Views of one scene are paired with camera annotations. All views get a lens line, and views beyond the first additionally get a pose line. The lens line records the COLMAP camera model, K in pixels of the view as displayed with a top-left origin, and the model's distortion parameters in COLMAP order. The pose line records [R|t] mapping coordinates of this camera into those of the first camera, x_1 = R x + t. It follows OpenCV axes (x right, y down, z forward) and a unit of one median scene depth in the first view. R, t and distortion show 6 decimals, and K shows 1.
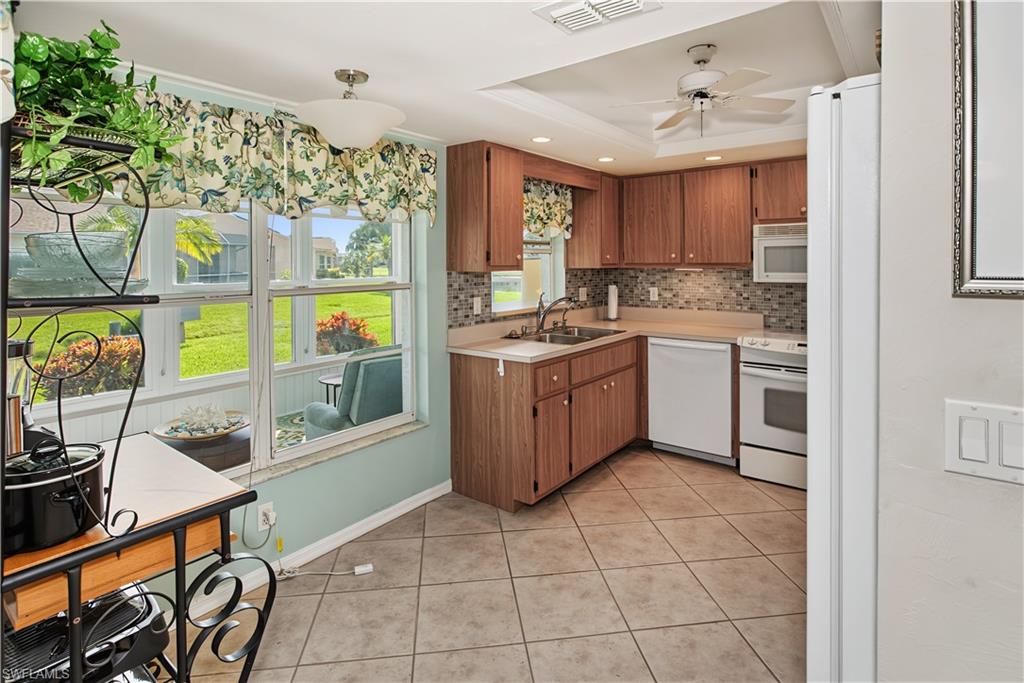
lens RADIAL K [[533.1, 0, 527.3], [0, 533.1, 263.1], [0, 0, 1]] dist [-0.012062, 0.000485]
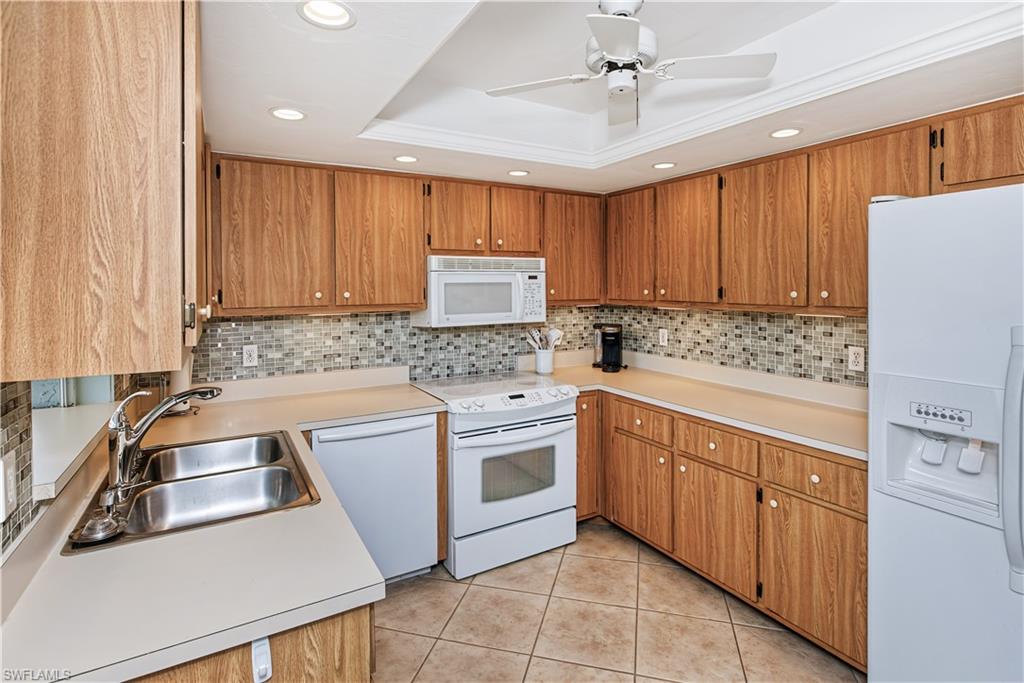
lens RADIAL K [[500.3, 0, 507.0], [0, 500.3, 294.5], [0, 0, 1]] dist [-0.003049, 0.004539]
pose [[0.402237, -0.014481, 0.915421, -0.234805], [0.008202, 0.999892, 0.012214, -0.024380], [-0.915499, 0.002596, 0.402313, 0.662517]]
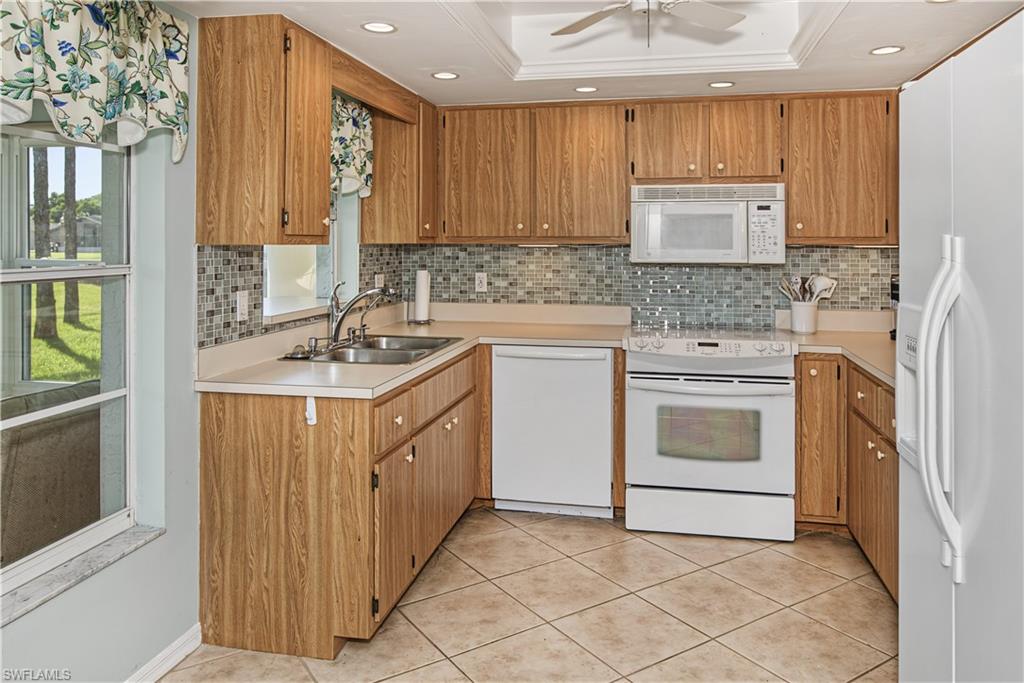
lens RADIAL K [[738.2, 0, 527.1], [0, 738.2, 236.2], [0, 0, 1]] dist [-0.005760, -0.001020]
pose [[0.900809, 0.010235, 0.434095, -0.165315], [-0.004925, 0.999899, -0.013355, 0.014792], [-0.434187, 0.009892, 0.900768, 0.156283]]
